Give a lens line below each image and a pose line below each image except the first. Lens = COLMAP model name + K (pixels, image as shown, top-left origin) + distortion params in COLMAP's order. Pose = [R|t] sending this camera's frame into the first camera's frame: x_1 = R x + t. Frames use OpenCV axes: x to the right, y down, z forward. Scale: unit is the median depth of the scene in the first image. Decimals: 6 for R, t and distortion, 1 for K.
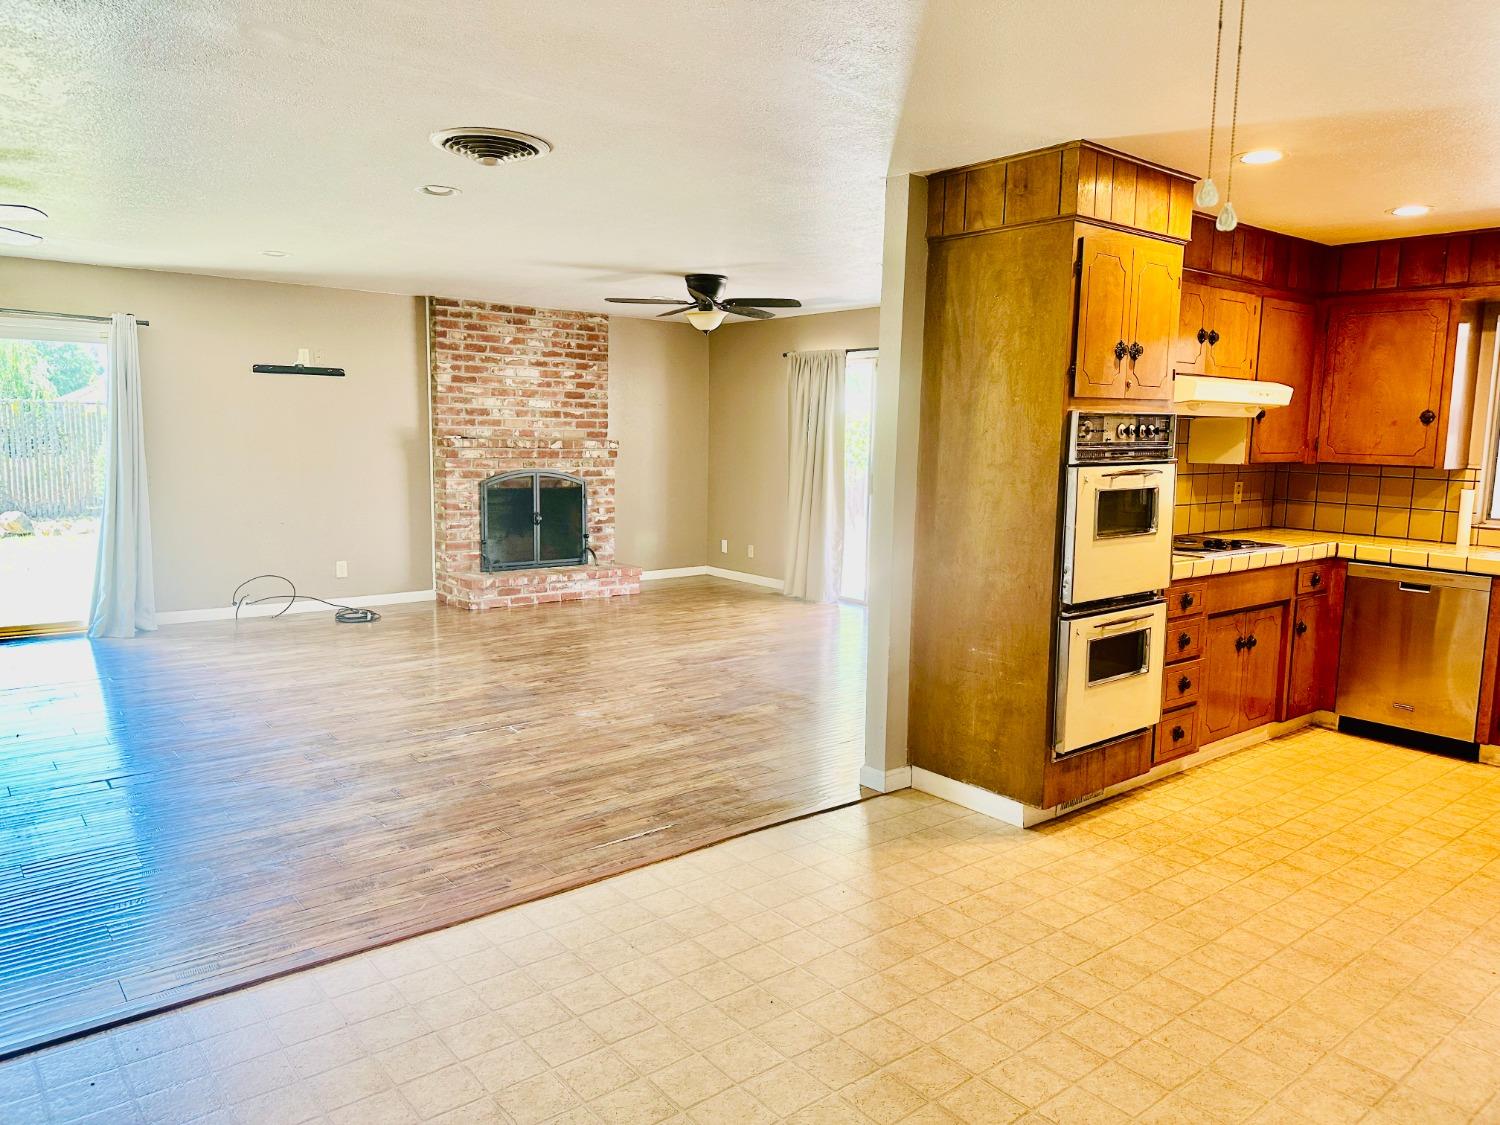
lens RADIAL K [[1052.9, 0, 758.8], [0, 1052.9, 553.9], [0, 0, 1]] dist [0.062058, -0.074449]
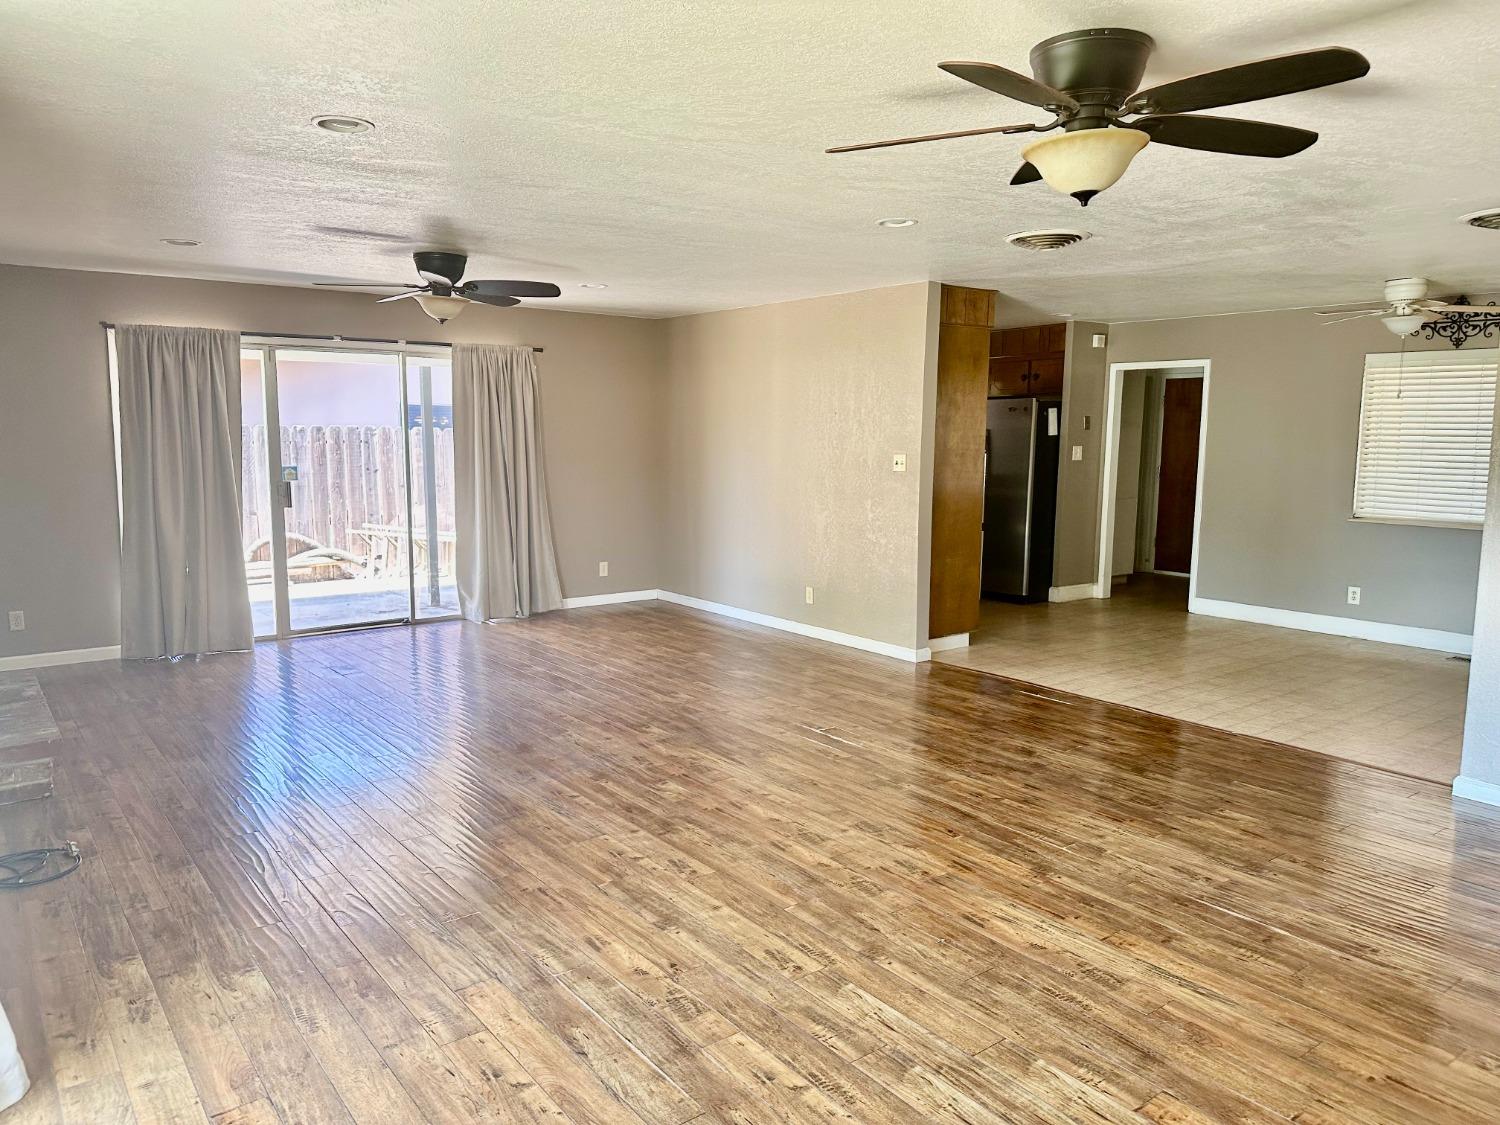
lens RADIAL K [[1052.9, 0, 741.2], [0, 1052.9, 568.0], [0, 0, 1]] dist [0.062058, -0.074449]
pose [[0.027847, -0.151200, 0.988111, -1.459264], [0.114021, 0.982523, 0.147131, -0.183722], [-0.993088, 0.108568, 0.044600, 1.188137]]
